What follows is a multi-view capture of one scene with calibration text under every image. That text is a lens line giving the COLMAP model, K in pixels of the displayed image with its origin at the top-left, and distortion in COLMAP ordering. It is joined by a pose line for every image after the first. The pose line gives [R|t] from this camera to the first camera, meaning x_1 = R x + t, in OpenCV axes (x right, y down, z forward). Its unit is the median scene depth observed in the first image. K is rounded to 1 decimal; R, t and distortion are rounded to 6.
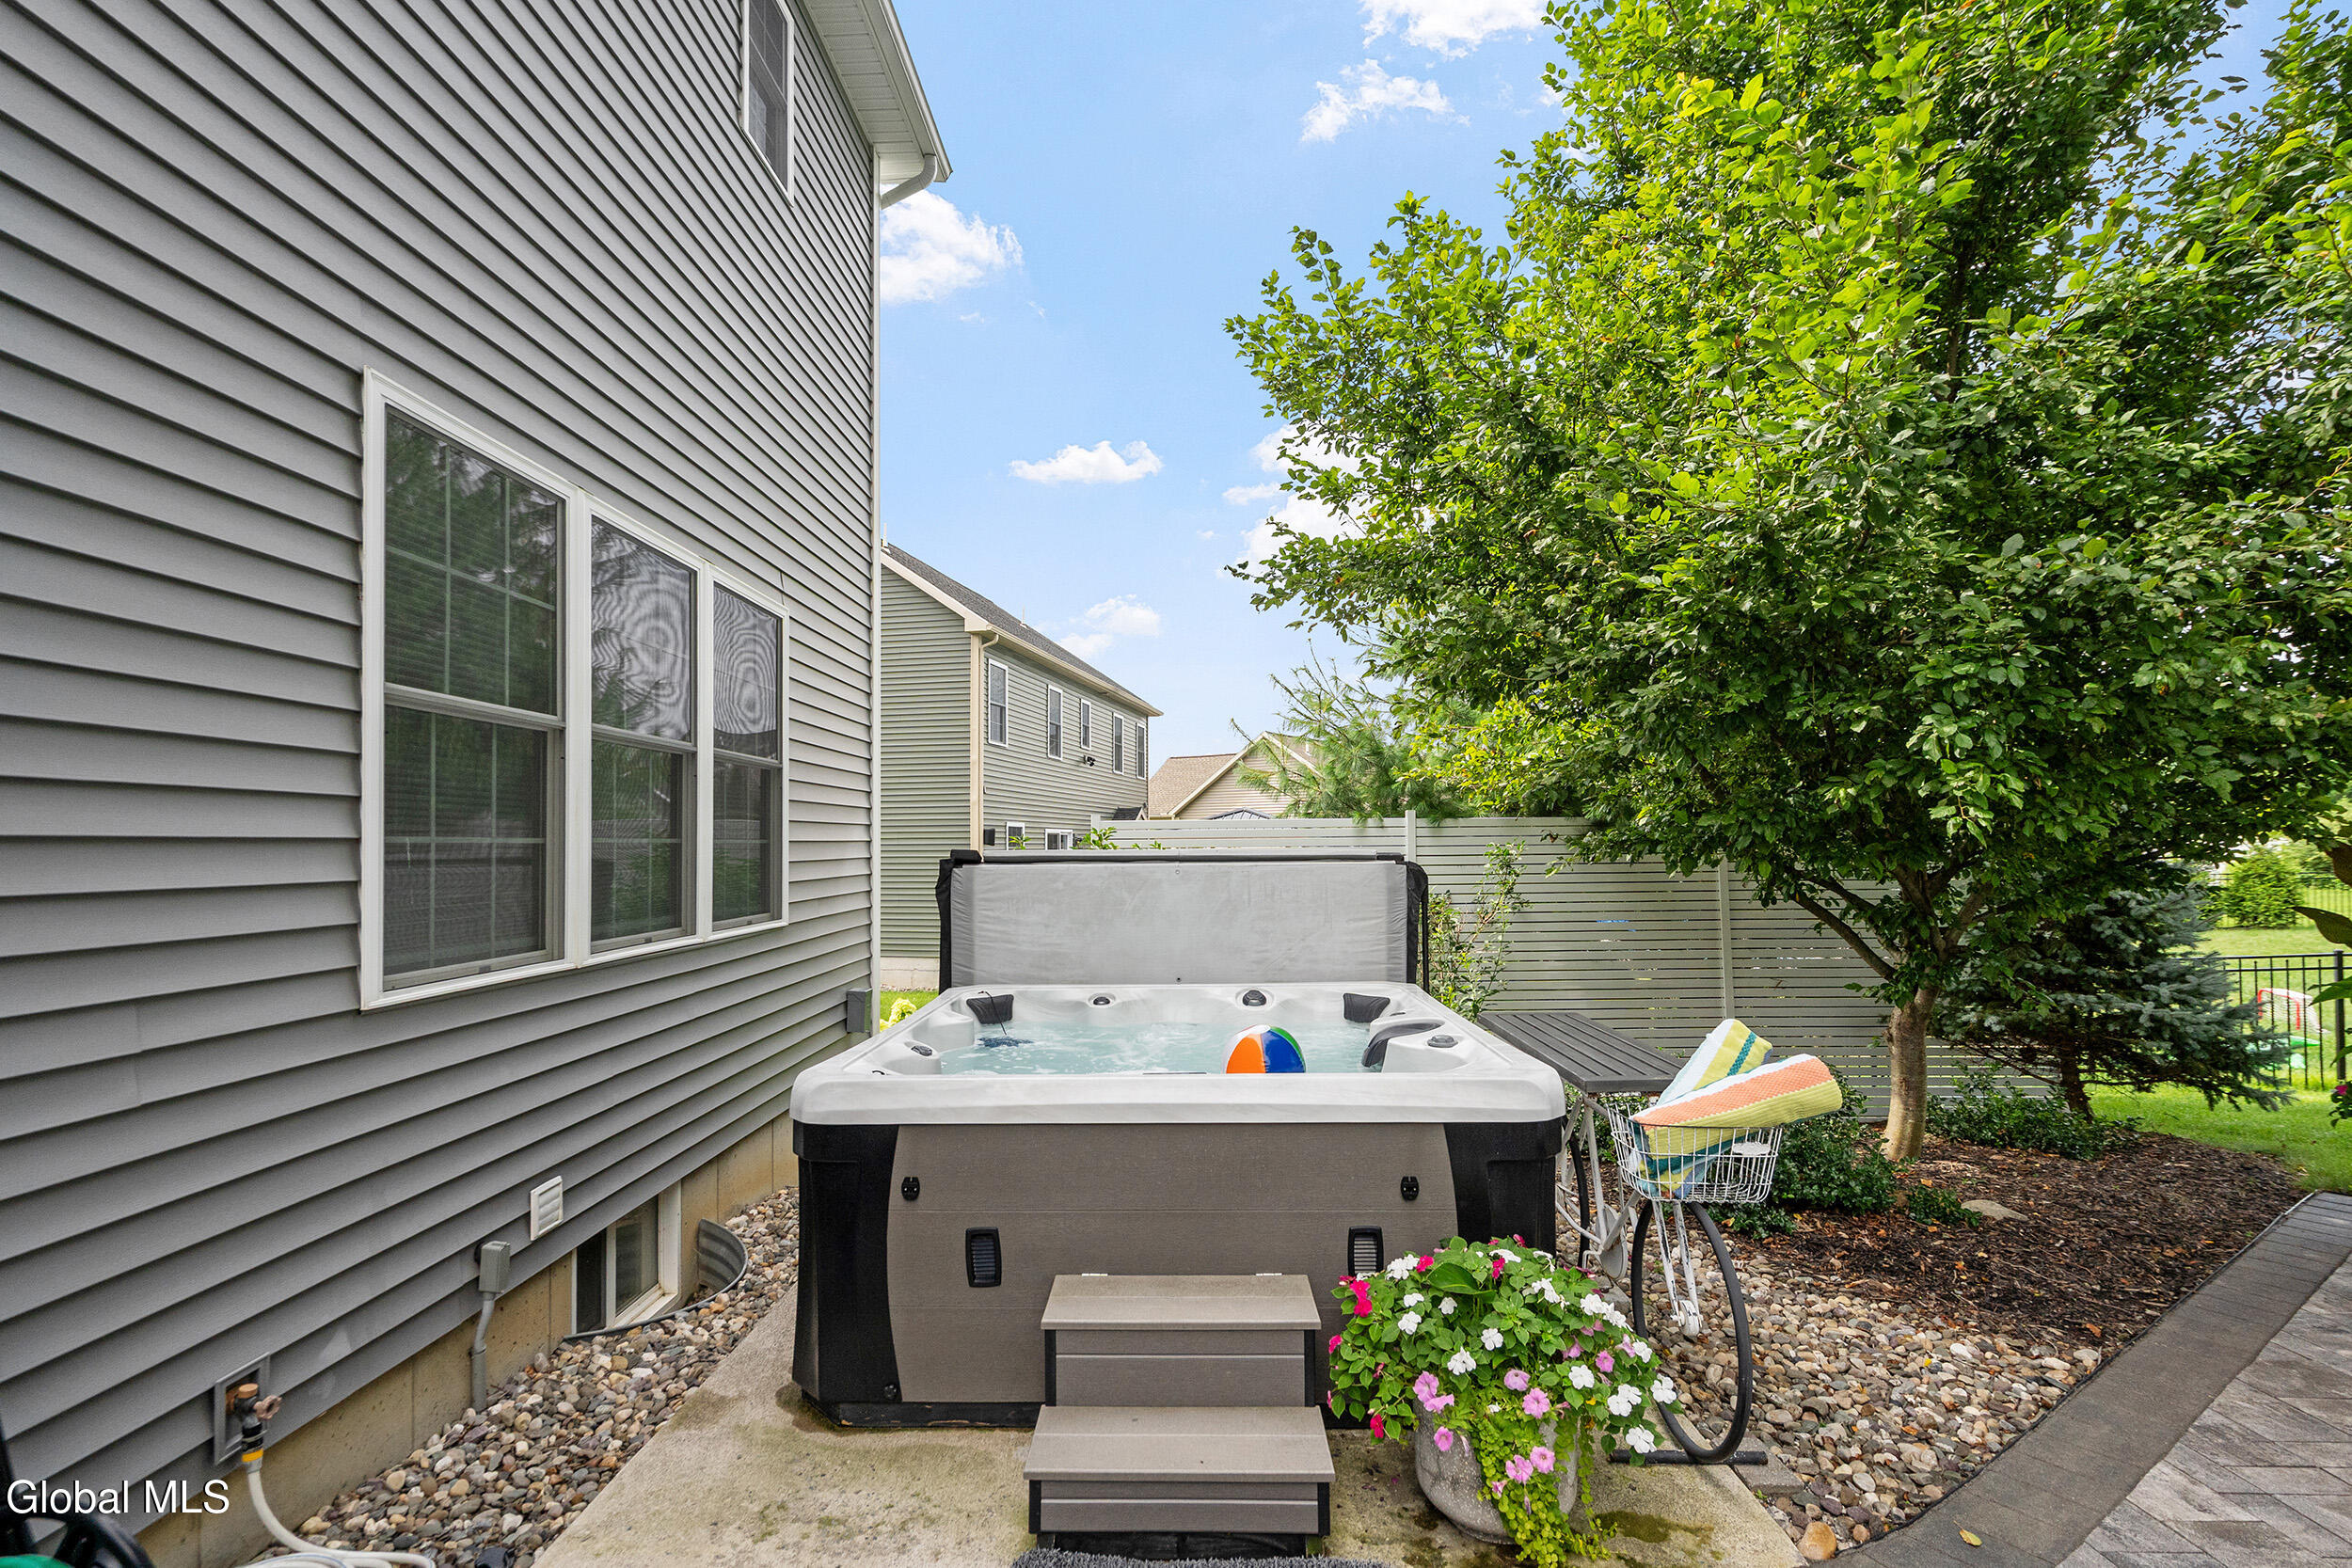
lens RADIAL K [[1070.4, 0, 1181.4], [0, 1070.4, 834.5], [0, 0, 1]] dist [0.000701, -0.000827]
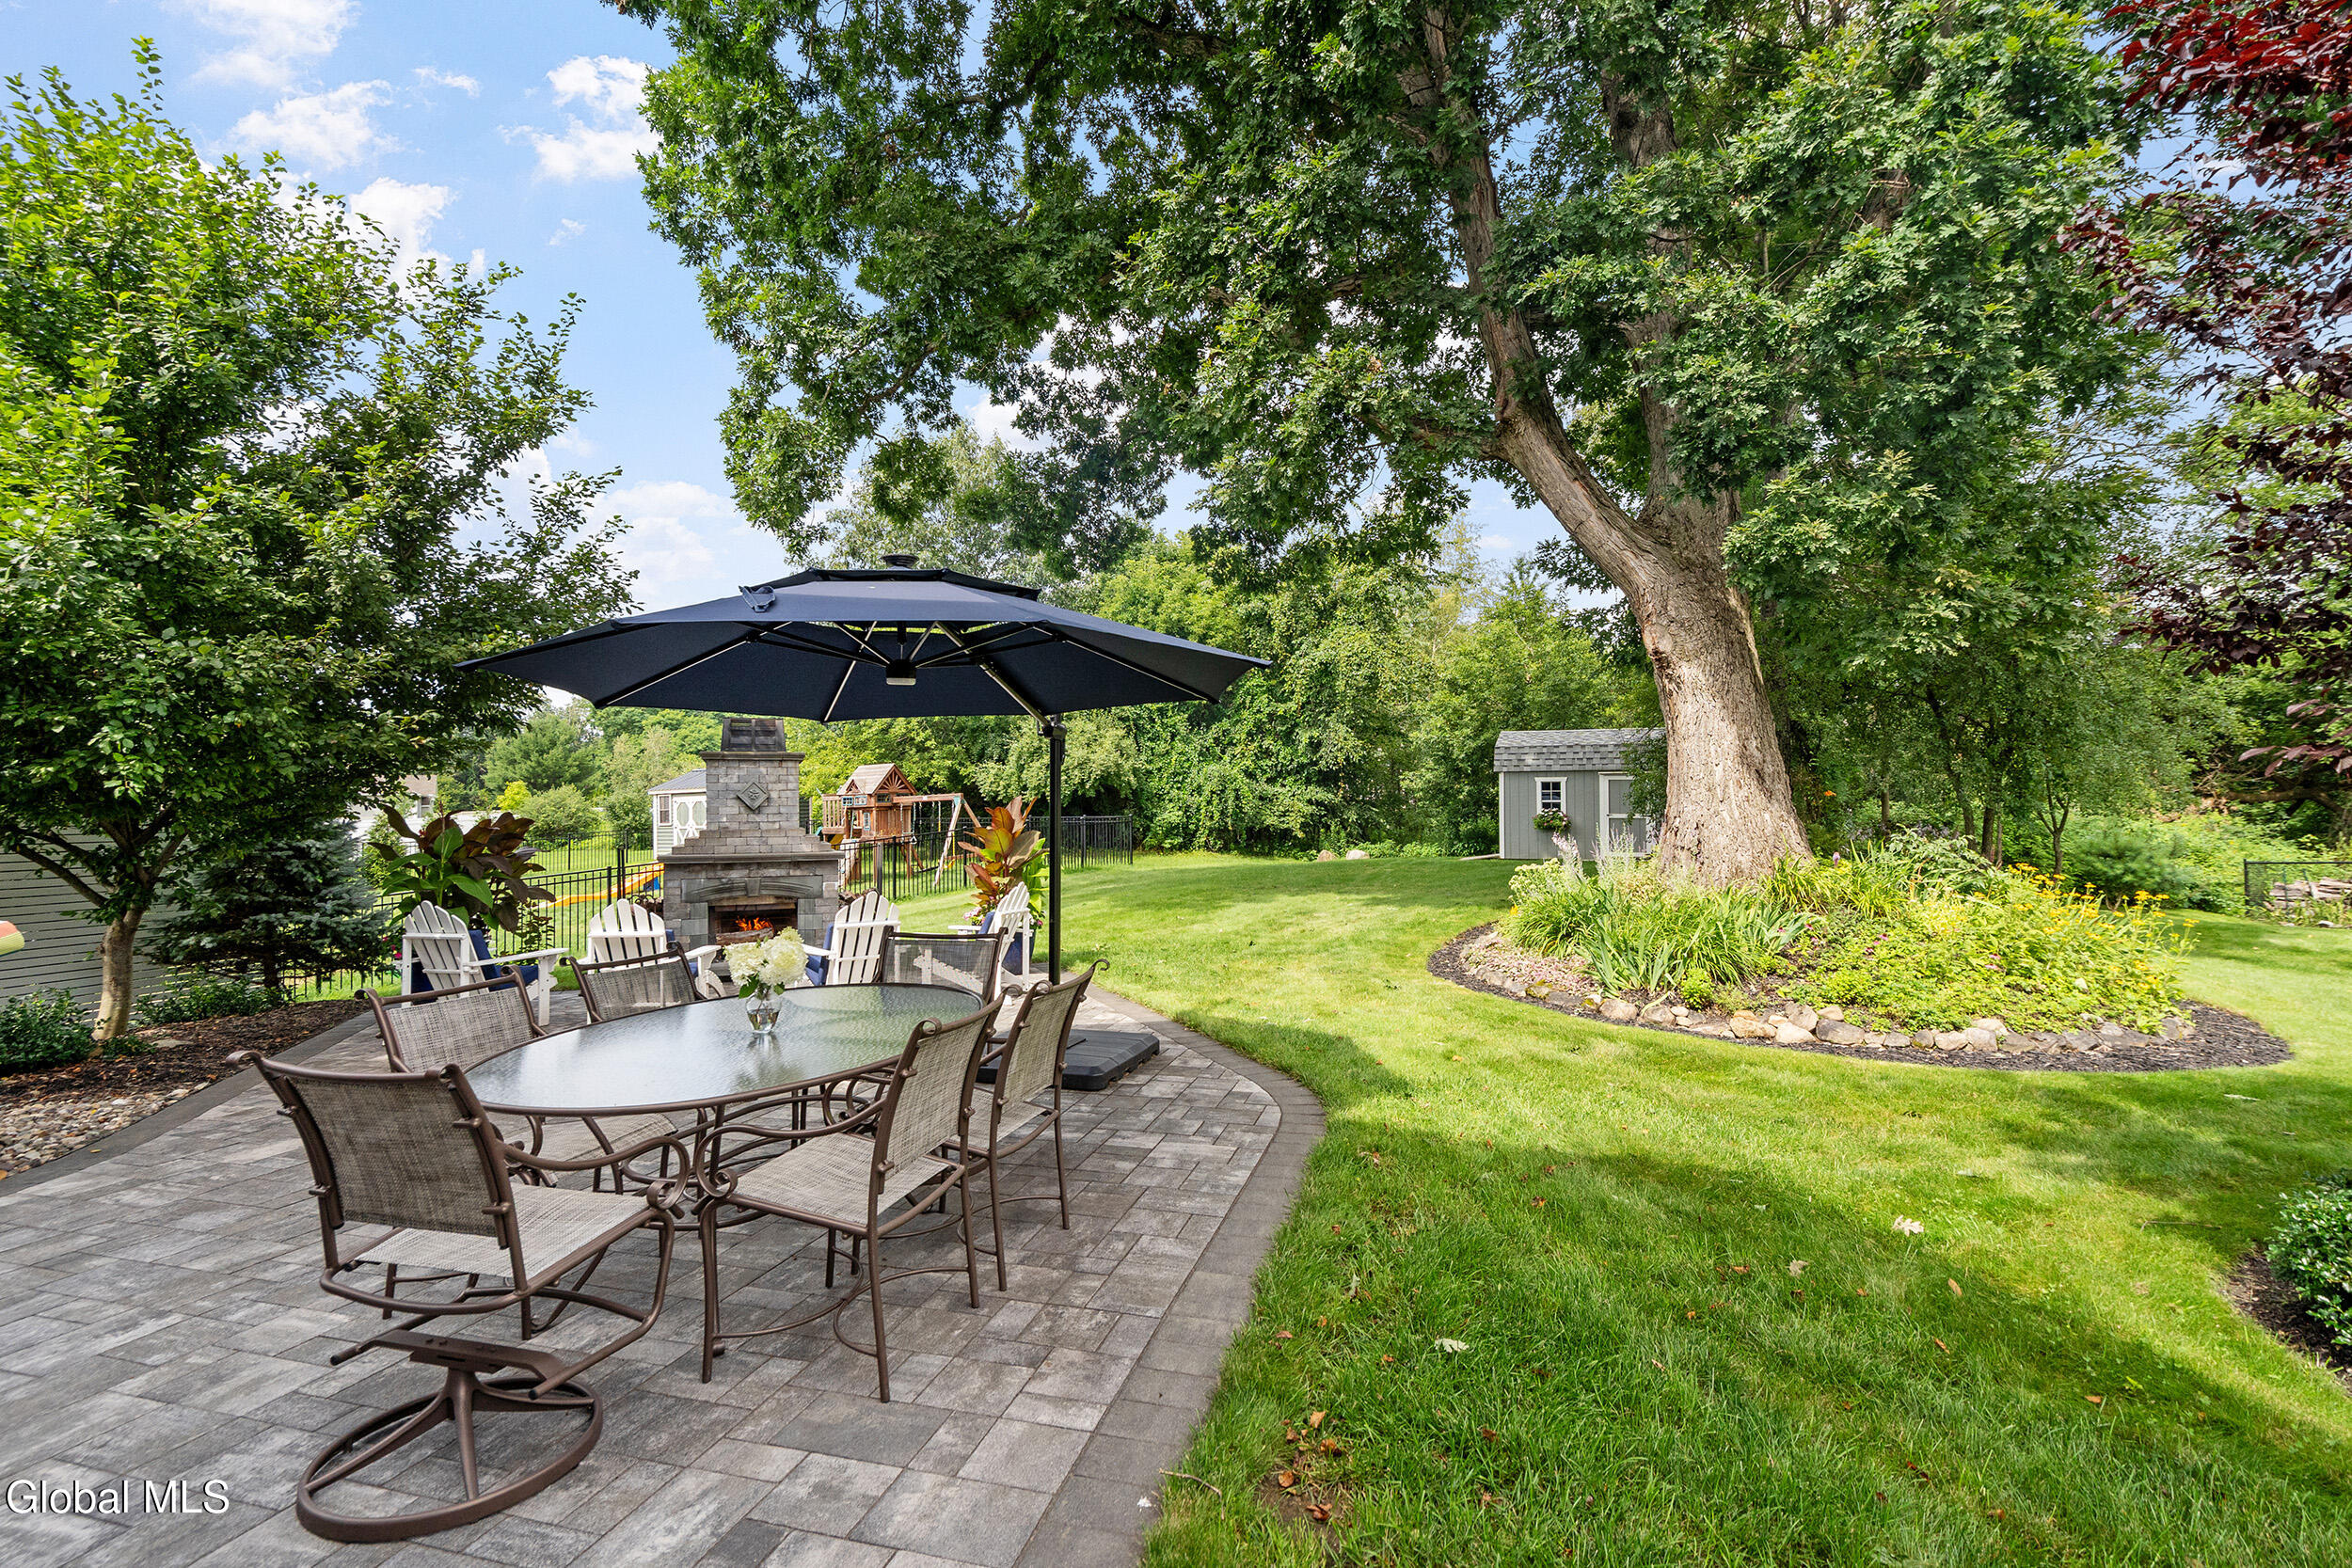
lens RADIAL K [[1070.4, 0, 1159.9], [0, 1070.4, 777.0], [0, 0, 1]] dist [0.000701, -0.000827]
pose [[0.254442, 0.031838, 0.966564, -0.466212], [0.001424, 0.999445, -0.033295, 0.024813], [-0.967087, 0.009848, 0.254255, -0.948197]]
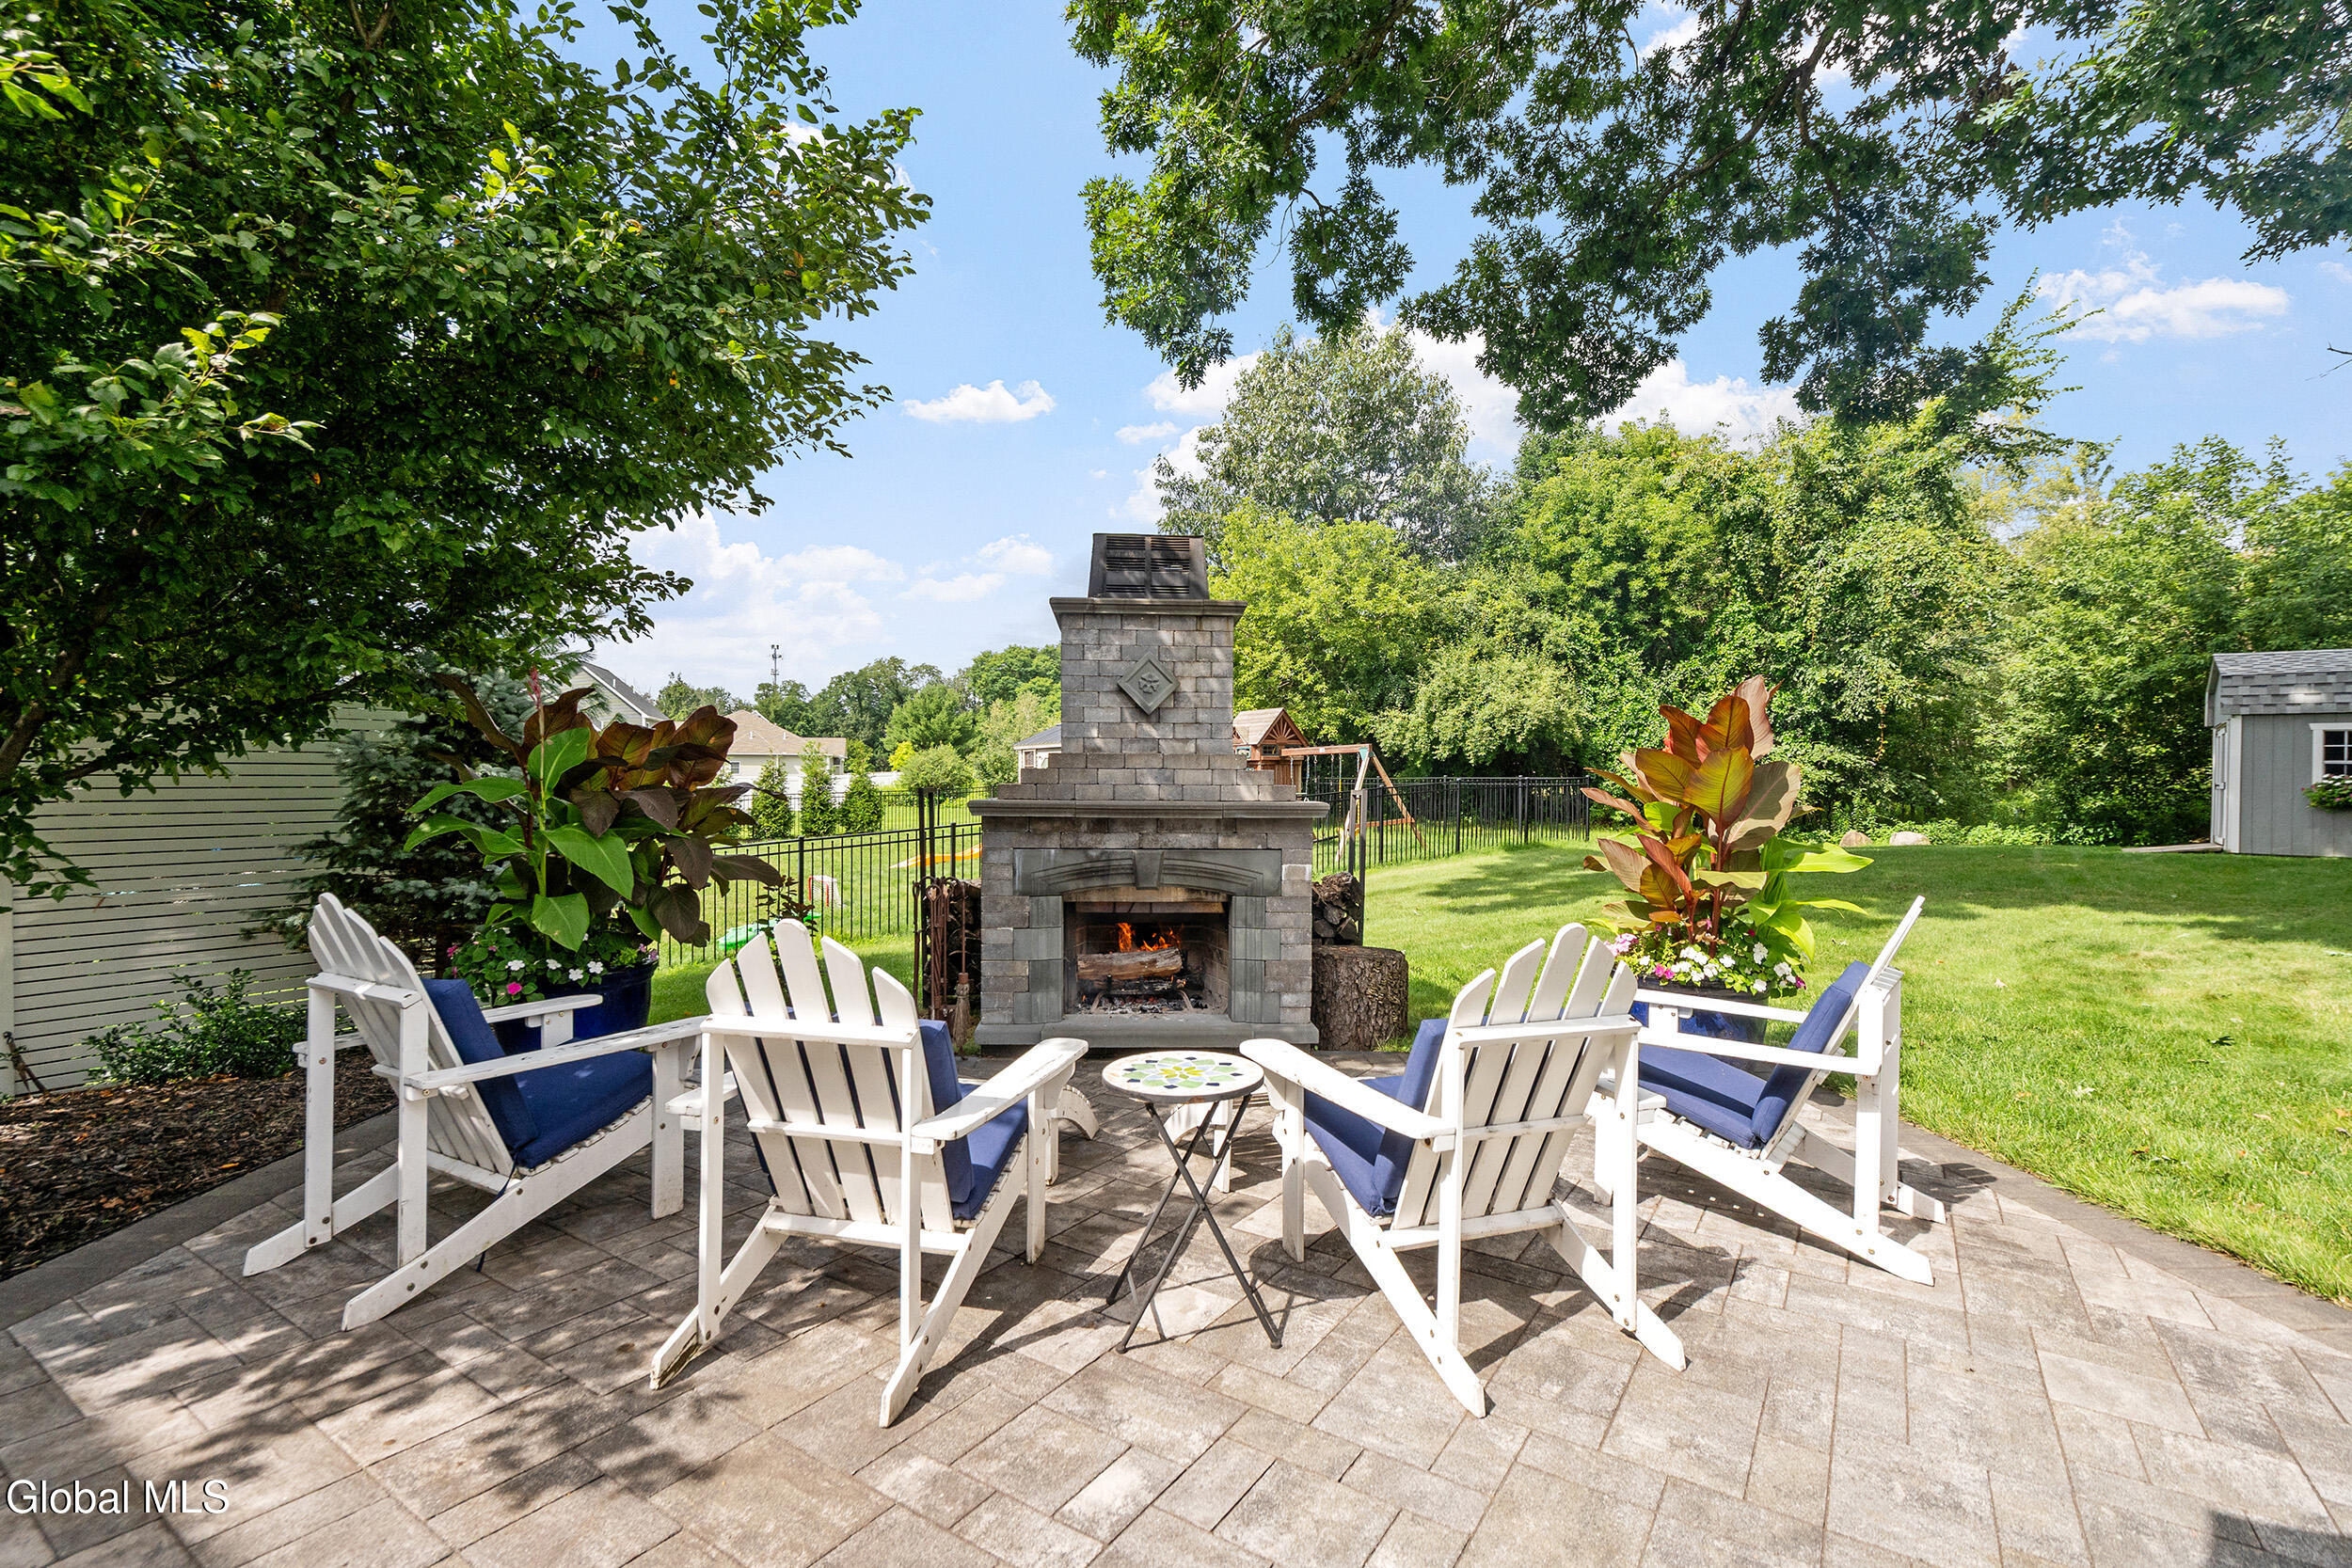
lens RADIAL K [[1070.4, 0, 1162.6], [0, 1070.4, 782.3], [0, 0, 1]] dist [0.000701, -0.000827]
pose [[0.542211, 0.006875, 0.840215, 0.809046], [-0.015564, 0.999877, 0.001862, 0.101991], [-0.840098, -0.014087, 0.542251, 0.017953]]
